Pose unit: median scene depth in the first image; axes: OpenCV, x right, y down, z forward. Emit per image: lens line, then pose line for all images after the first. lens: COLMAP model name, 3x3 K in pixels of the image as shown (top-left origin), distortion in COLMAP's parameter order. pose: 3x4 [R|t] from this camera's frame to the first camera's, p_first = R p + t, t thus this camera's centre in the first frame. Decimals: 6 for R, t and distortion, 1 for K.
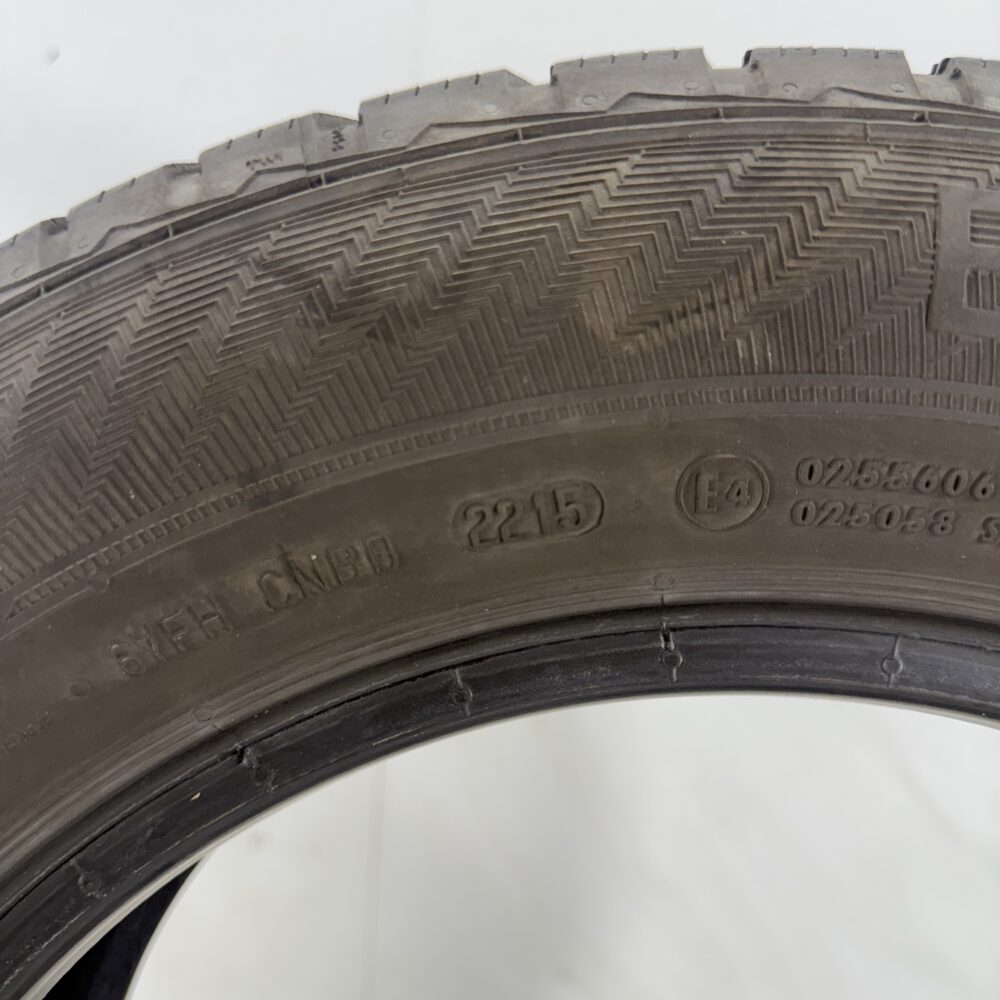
lens RADIAL K [[854.4, 0, 500.0], [0, 854.4, 500.0], [0, 0, 1]] dist [0.120879, -0.303606]
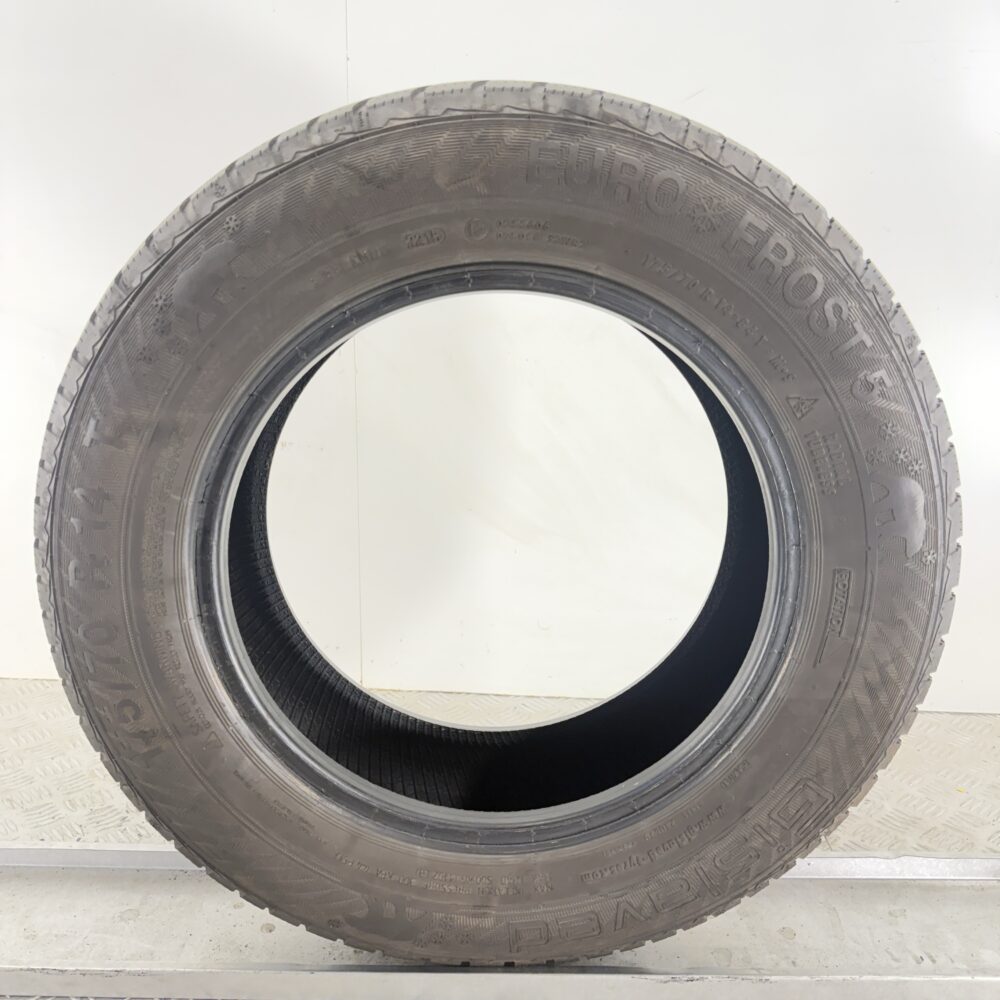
lens RADIAL K [[854.4, 0, 500.0], [0, 854.4, 500.0], [0, 0, 1]] dist [0.120879, -0.303606]
pose [[0.996289, -0.049509, 0.070412, 0.041267], [0.025825, 0.952270, 0.304164, -0.027067], [-0.082110, -0.301216, 0.950014, -2.817291]]
